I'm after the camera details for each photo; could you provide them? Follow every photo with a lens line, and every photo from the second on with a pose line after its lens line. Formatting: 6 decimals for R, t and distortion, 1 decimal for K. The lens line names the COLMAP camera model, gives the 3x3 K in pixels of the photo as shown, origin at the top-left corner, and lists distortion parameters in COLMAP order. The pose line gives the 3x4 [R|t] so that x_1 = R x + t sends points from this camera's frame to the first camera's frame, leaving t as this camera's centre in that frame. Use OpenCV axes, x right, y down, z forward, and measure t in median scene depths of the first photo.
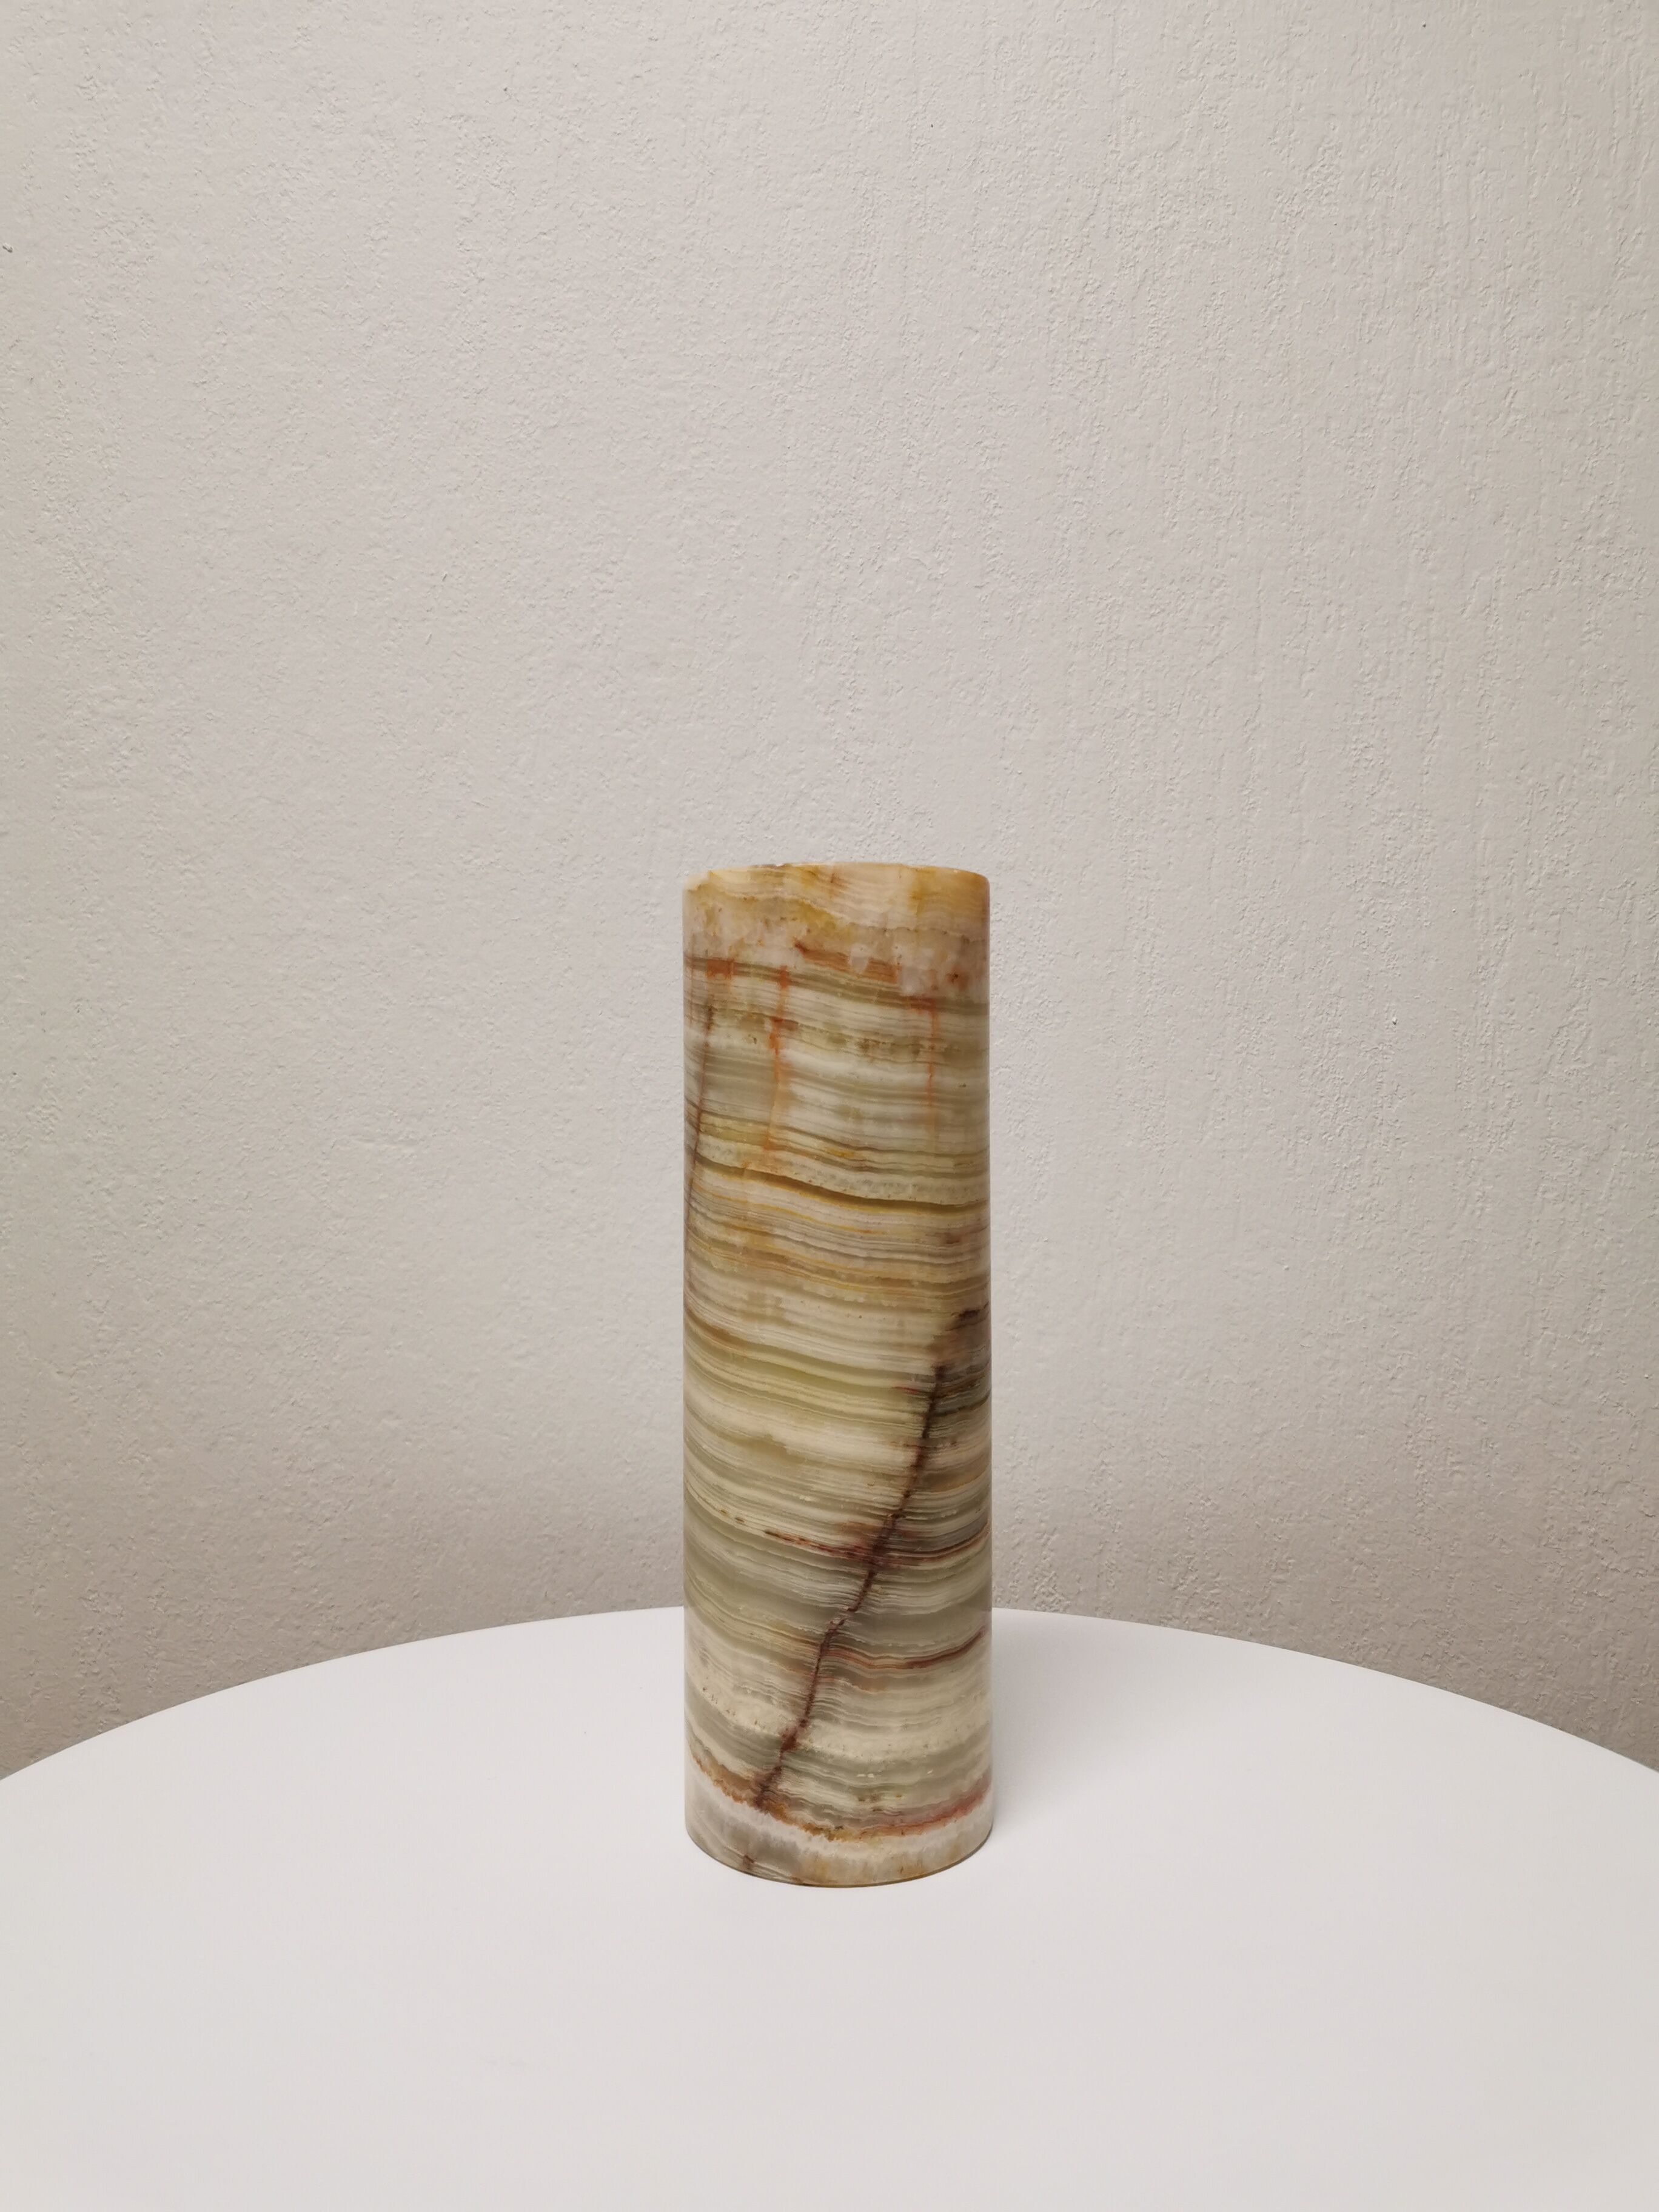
lens RADIAL K [[1741.7, 0, 827.0], [0, 1741.7, 1112.3], [0, 0, 1]] dist [0.053865, -0.088942]
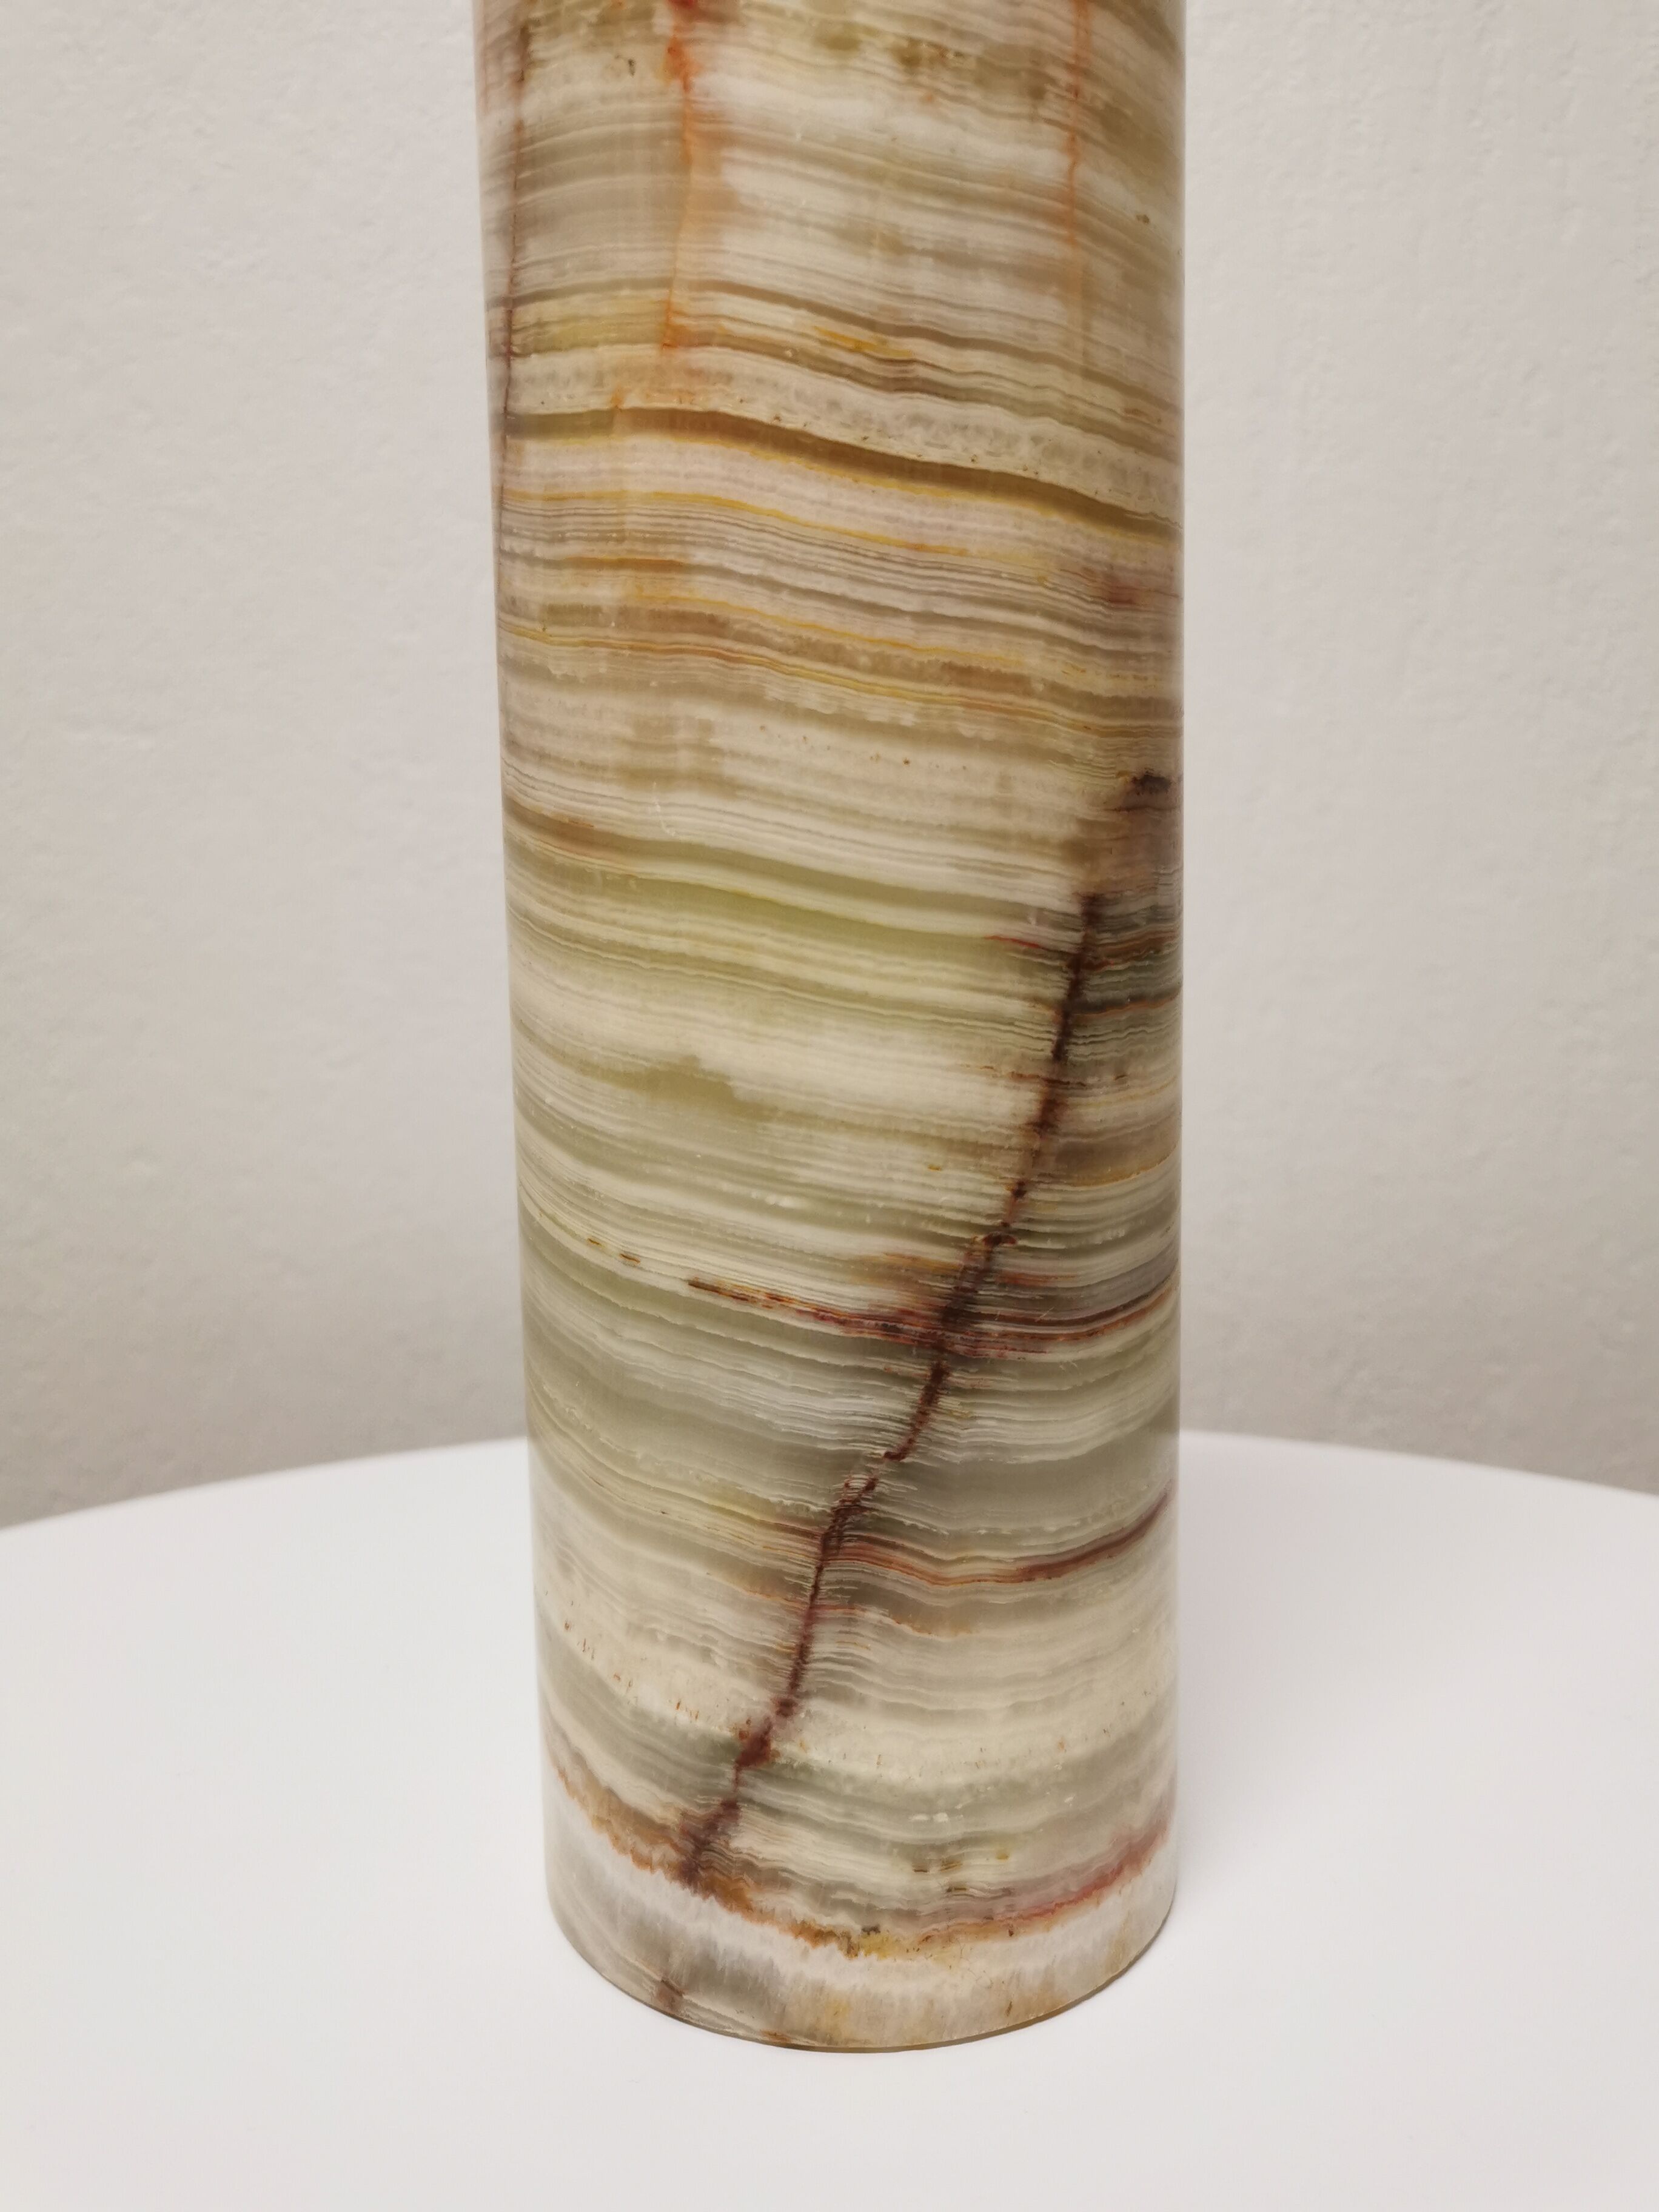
lens RADIAL K [[1771.6, 0, 824.6], [0, 1771.6, 1106.9], [0, 0, 1]] dist [0.040680, -0.061771]
pose [[0.999739, -0.018101, 0.013924, -0.004412], [0.016572, 0.994539, 0.103041, 0.092807], [-0.015713, -0.102783, 0.994580, 0.346315]]
